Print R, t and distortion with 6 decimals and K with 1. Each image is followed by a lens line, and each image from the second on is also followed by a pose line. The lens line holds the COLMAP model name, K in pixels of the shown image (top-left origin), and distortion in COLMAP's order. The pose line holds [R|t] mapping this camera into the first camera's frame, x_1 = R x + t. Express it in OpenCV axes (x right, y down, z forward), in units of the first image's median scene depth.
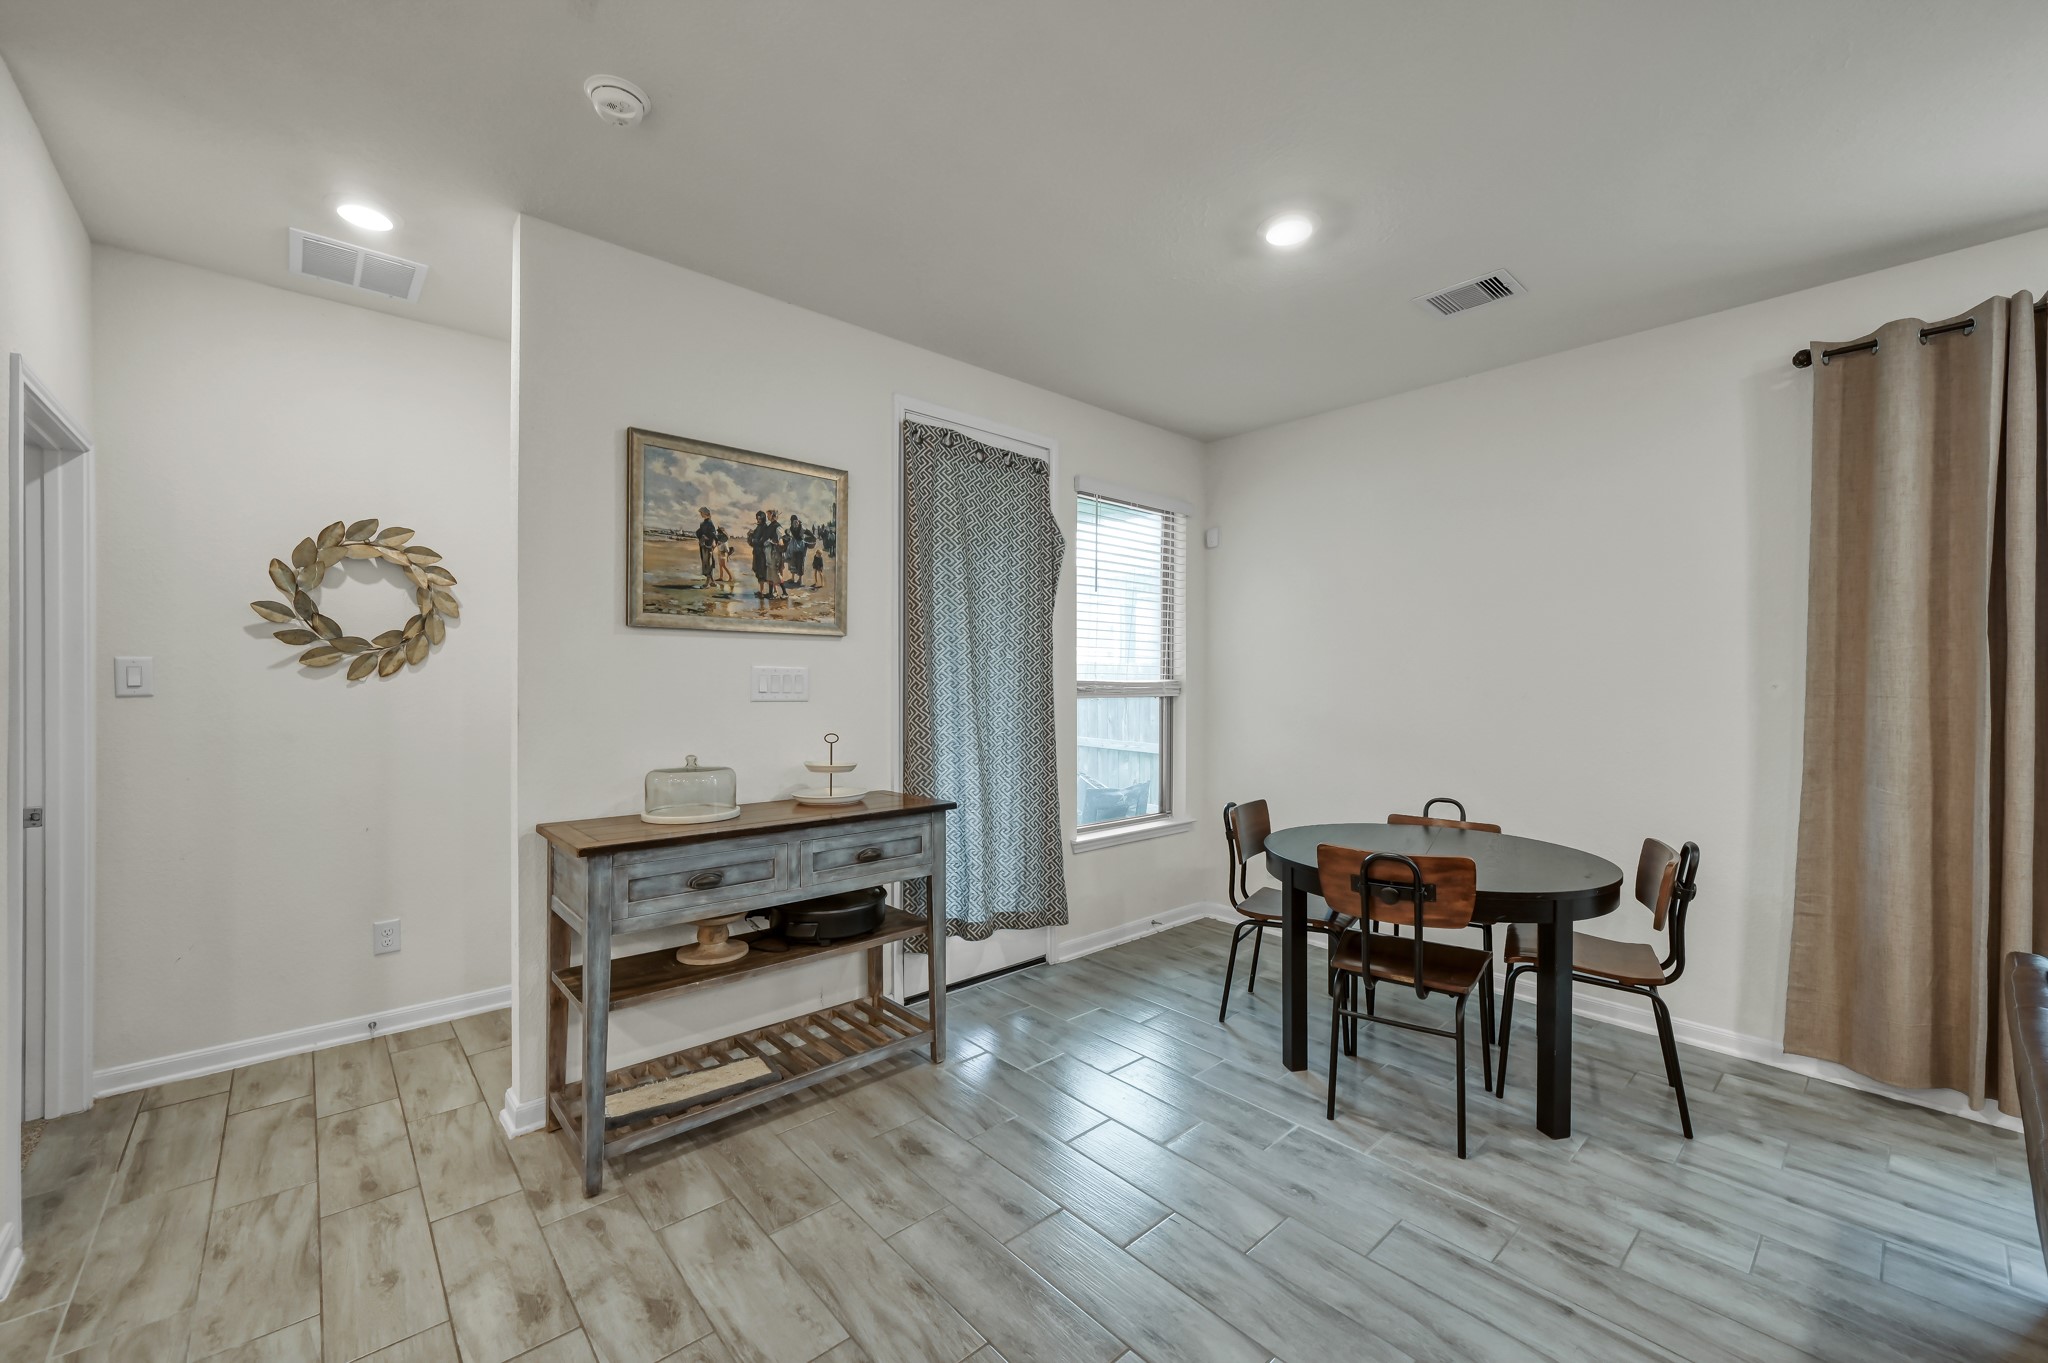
lens RADIAL K [[804.4, 0, 1024.1], [0, 804.4, 680.1], [0, 0, 1]] dist [-0.002562, 0.000550]
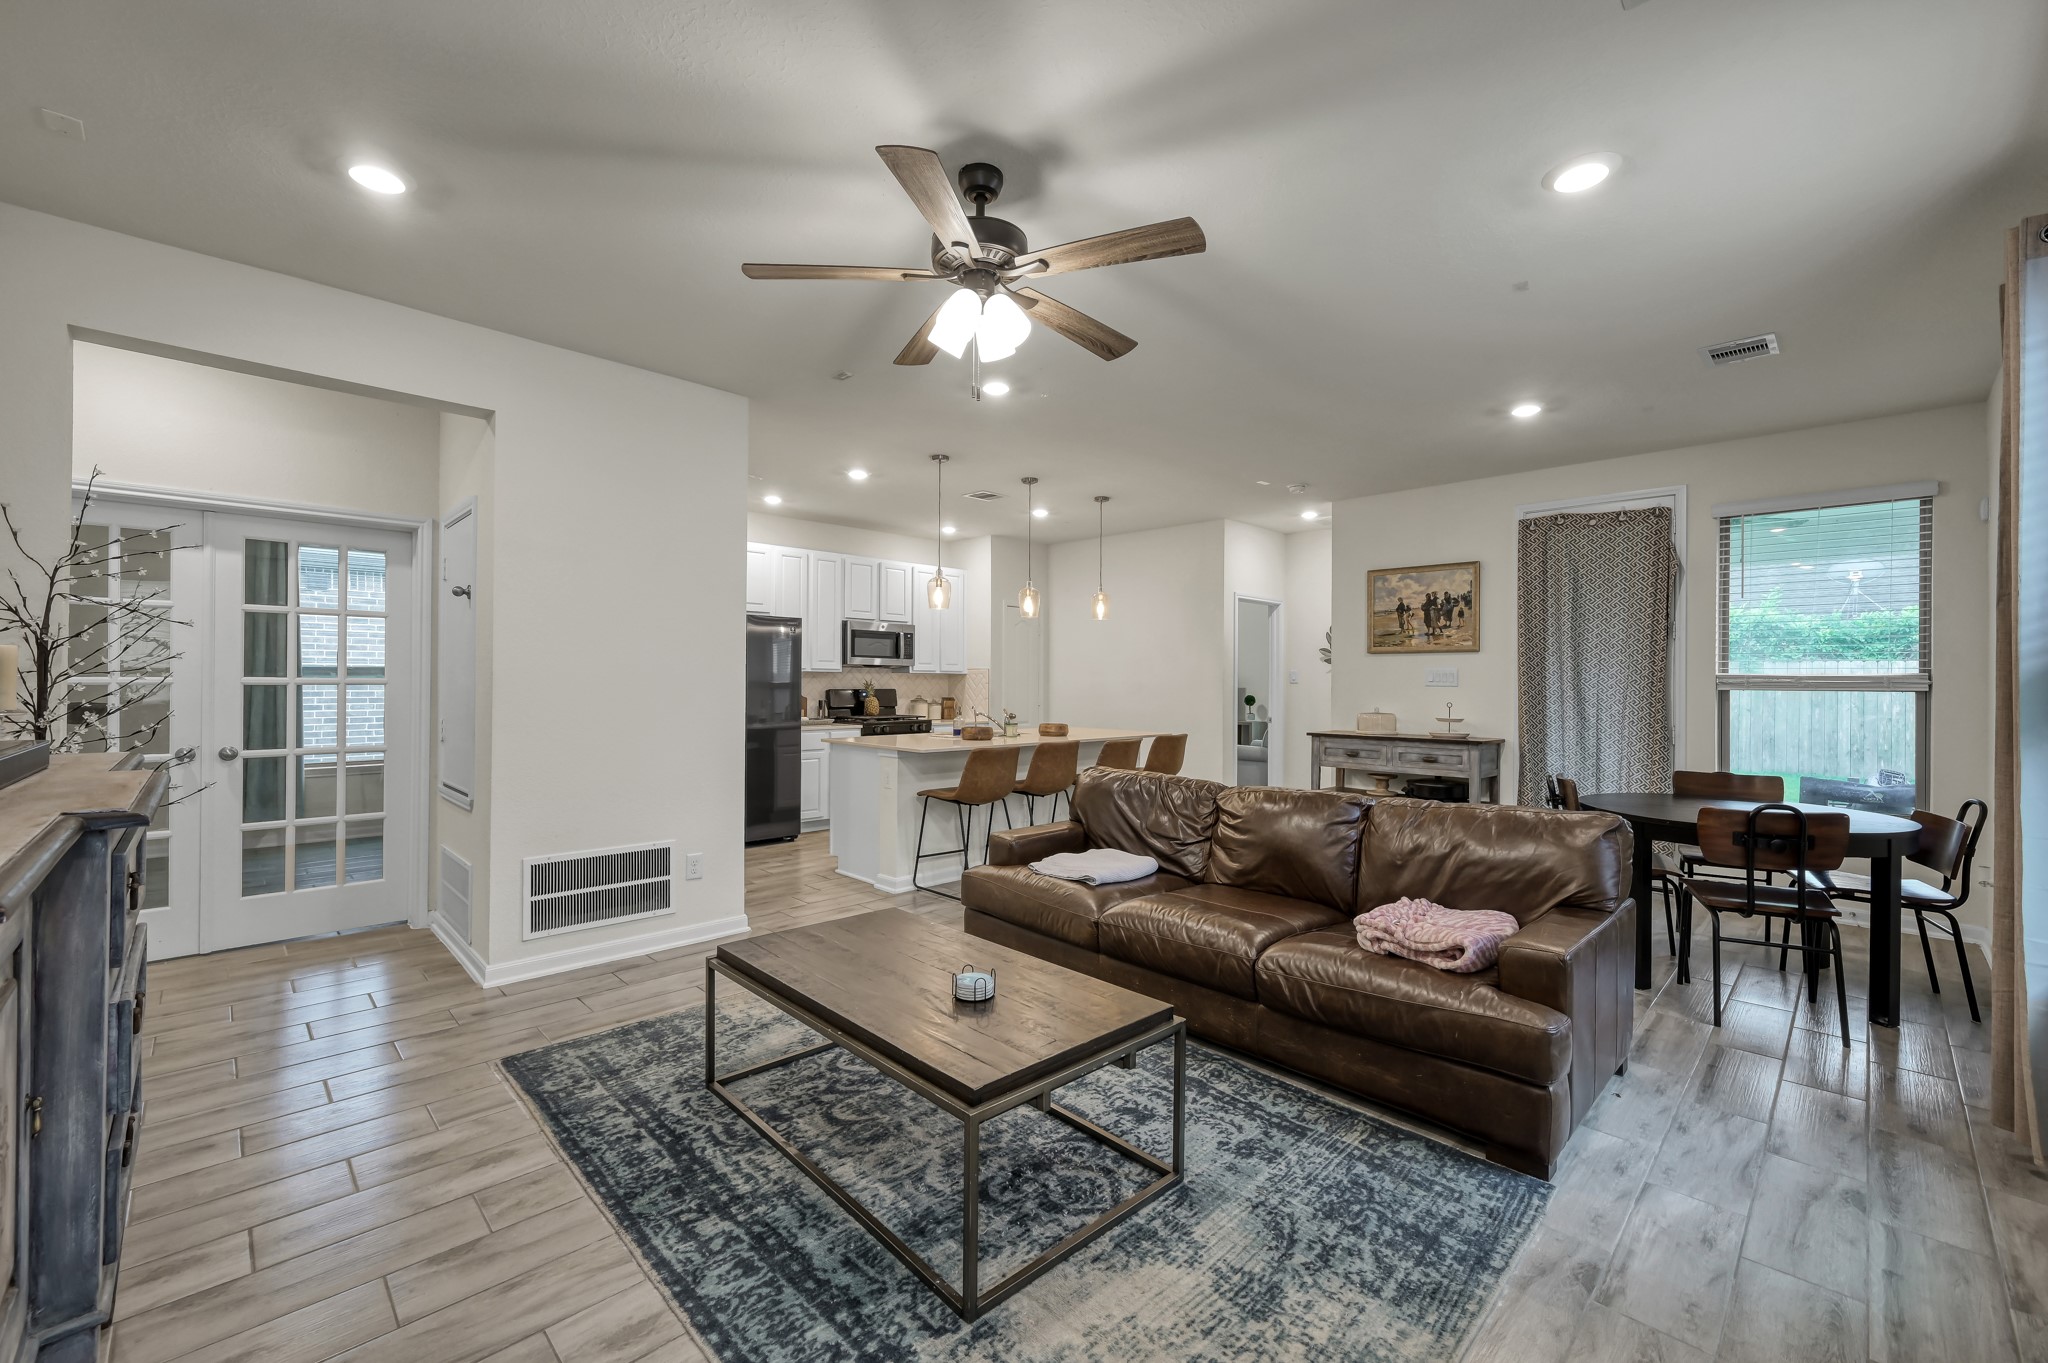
lens RADIAL K [[832.3, 0, 1022.1], [0, 832.3, 680.4], [0, 0, 1]] dist [-0.001802, -0.000202]
pose [[0.047671, -0.006730, -0.998840, 1.732631], [-0.006208, 0.999956, -0.007034, 0.033467], [0.998844, 0.006536, 0.047627, -0.134466]]
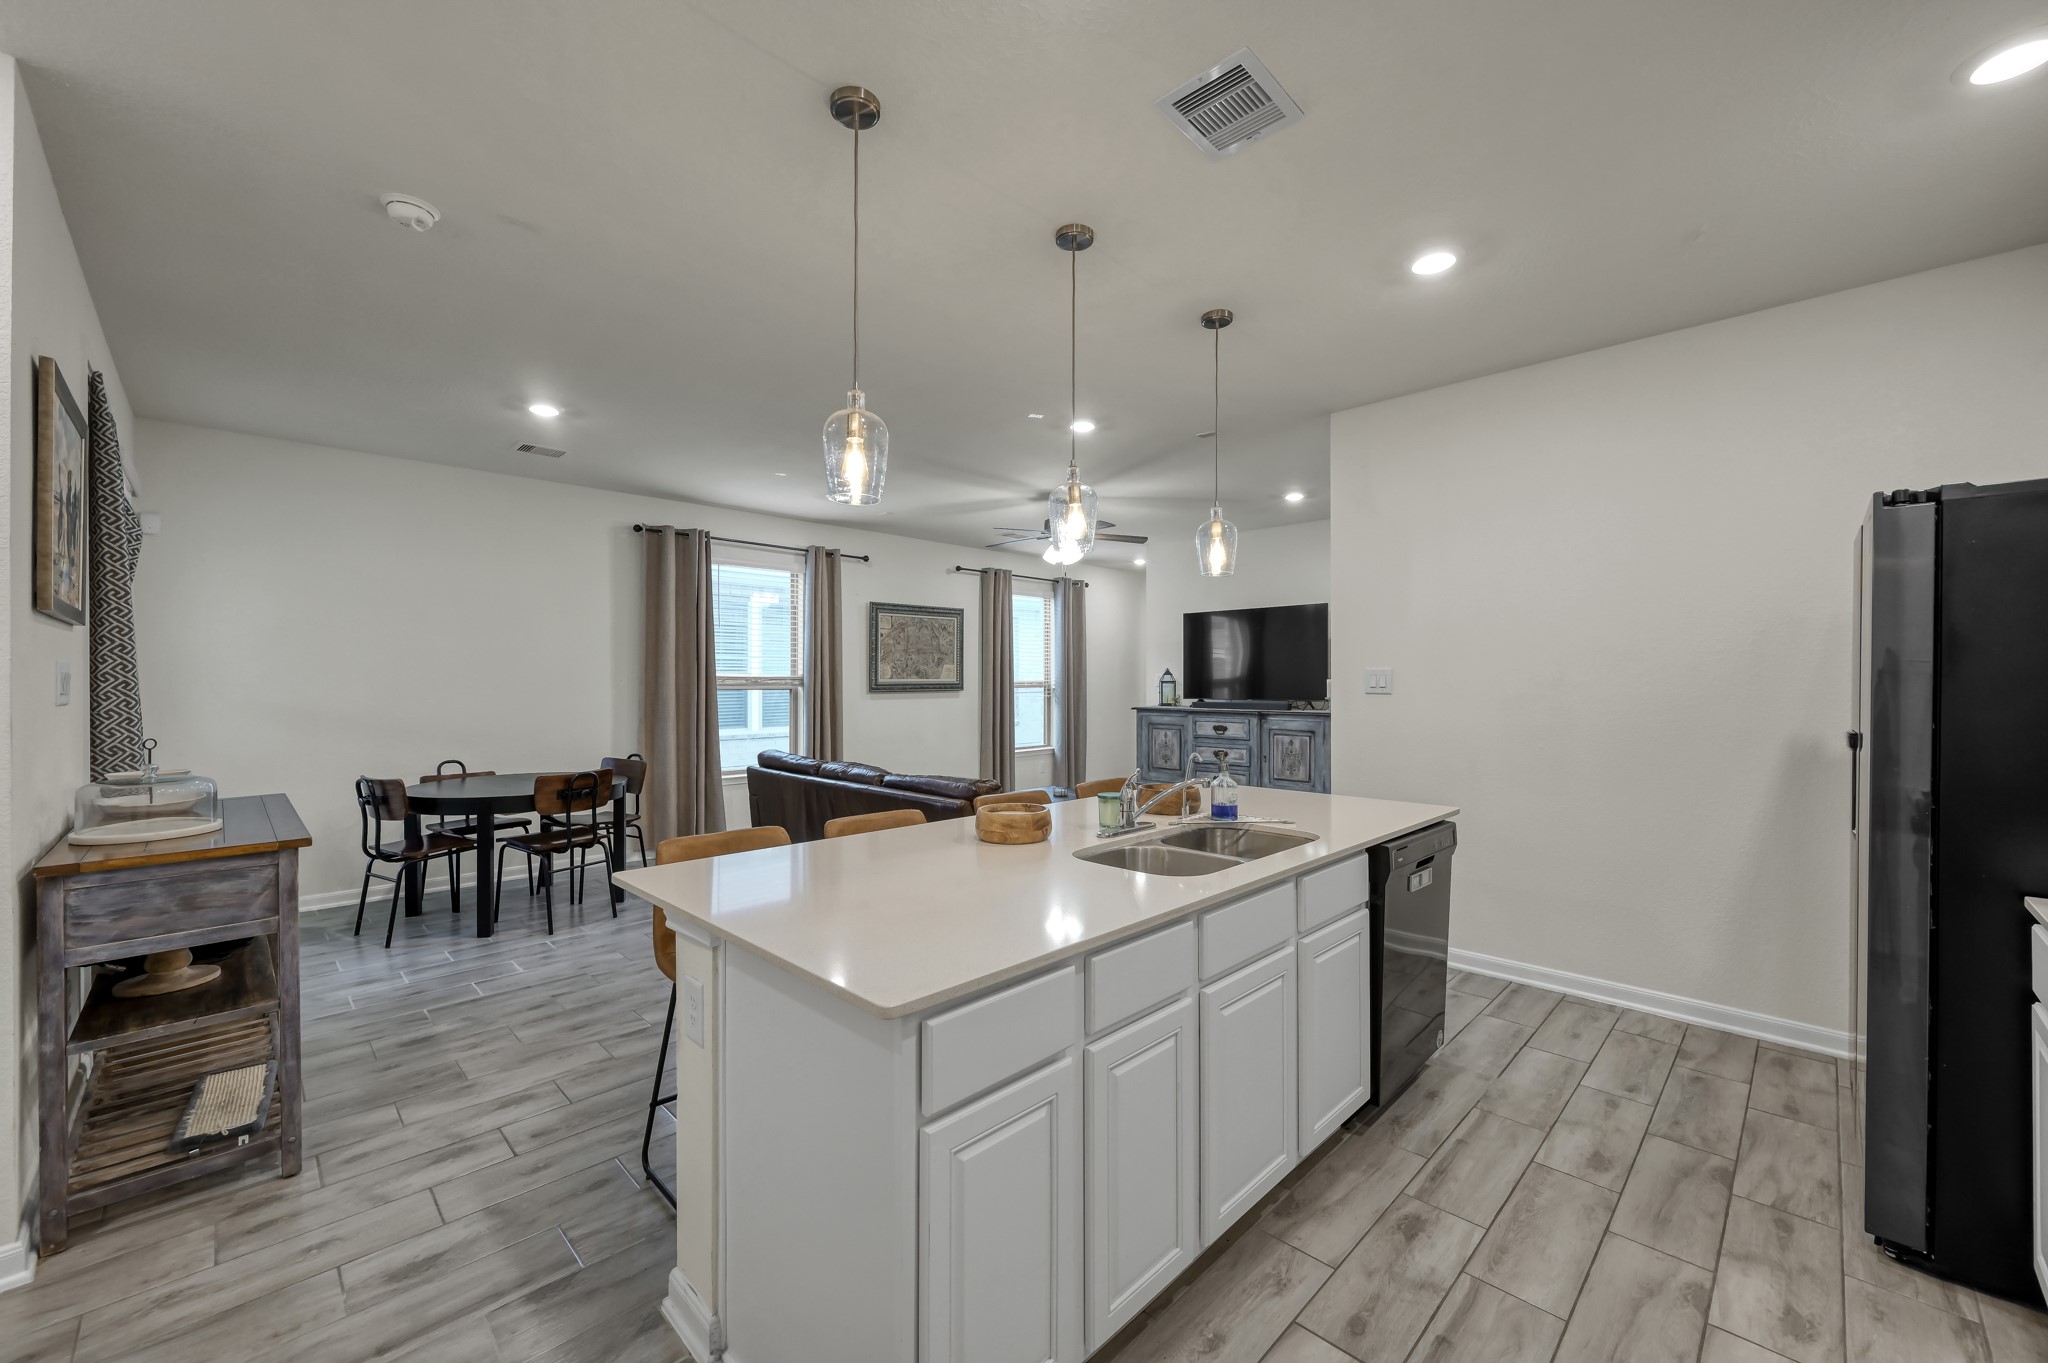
lens RADIAL K [[804.4, 0, 1024.1], [0, 804.4, 680.1], [0, 0, 1]] dist [-0.002562, 0.000550]
pose [[-0.058948, -0.004825, 0.998249, -1.184757], [-0.000697, 0.999988, 0.004792, -0.002984], [-0.998261, -0.000413, -0.058950, 0.084487]]
